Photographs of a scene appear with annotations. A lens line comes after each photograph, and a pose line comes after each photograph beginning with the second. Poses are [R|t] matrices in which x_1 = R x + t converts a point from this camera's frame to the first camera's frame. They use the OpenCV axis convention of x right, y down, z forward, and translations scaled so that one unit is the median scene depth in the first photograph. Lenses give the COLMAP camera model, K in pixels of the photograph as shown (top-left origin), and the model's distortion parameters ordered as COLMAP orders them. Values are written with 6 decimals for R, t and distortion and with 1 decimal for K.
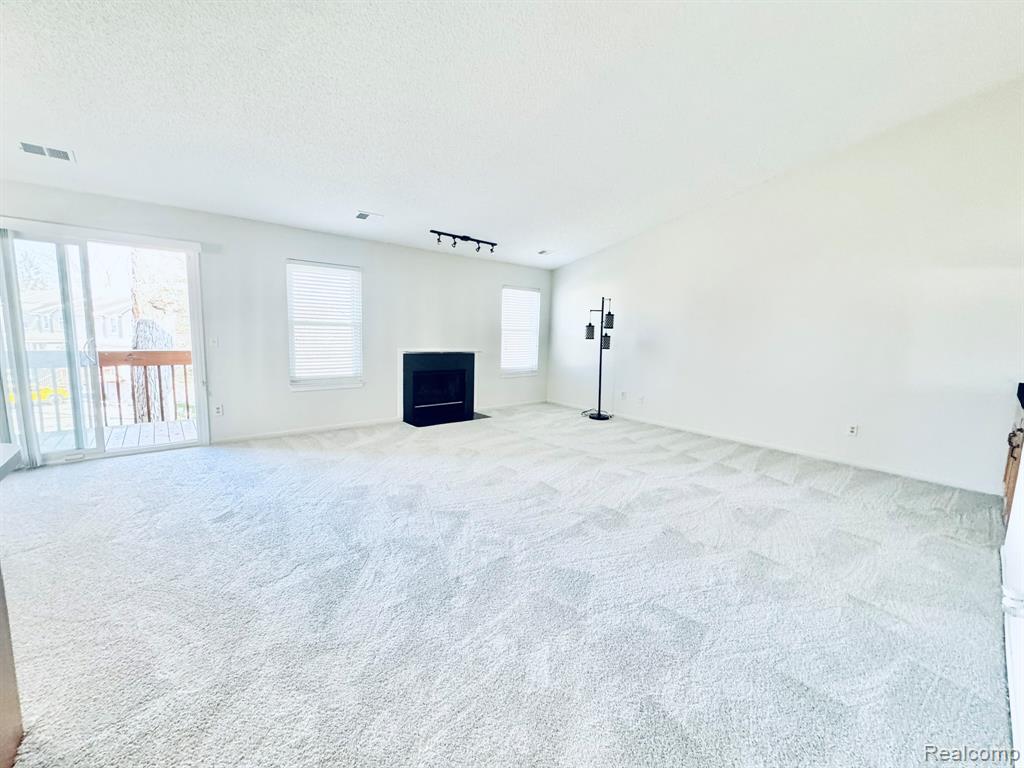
lens RADIAL K [[407.6, 0, 511.0], [0, 407.6, 381.5], [0, 0, 1]] dist [0.000273, -0.000347]
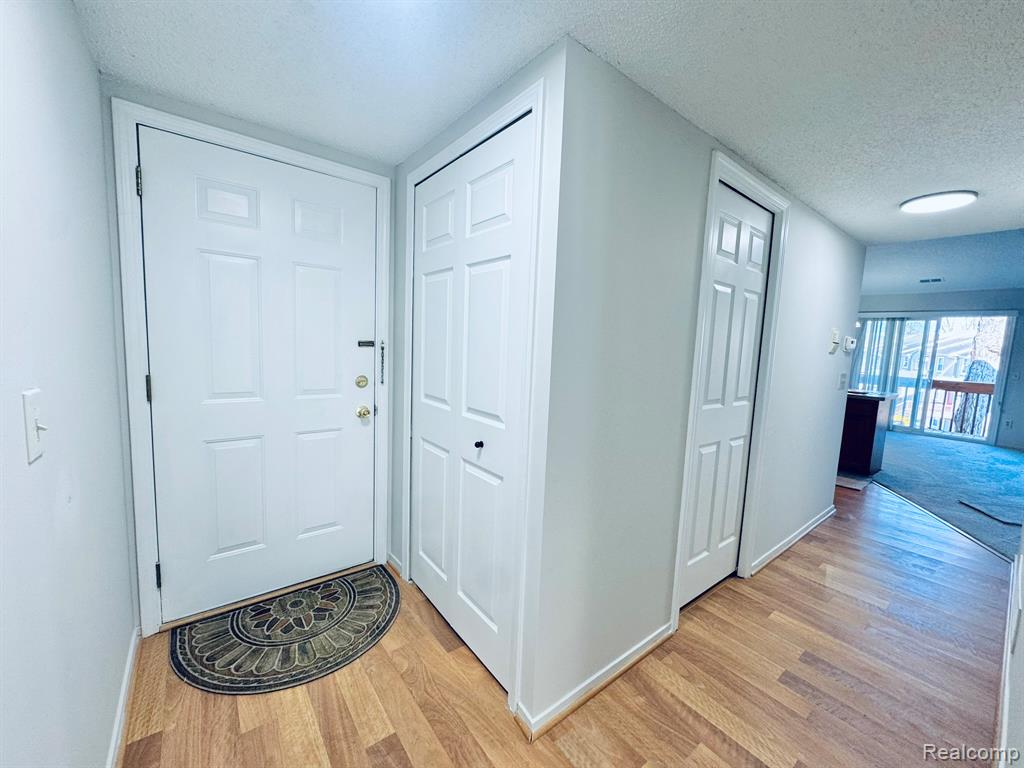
lens RADIAL K [[407.6, 0, 511.0], [0, 407.6, 381.5], [0, 0, 1]] dist [0.000273, -0.000347]
pose [[-0.039394, 0.072547, -0.996587, 0.905066], [-0.150670, 0.985526, 0.077698, 0.075918], [0.987799, 0.153216, -0.027893, -0.836508]]
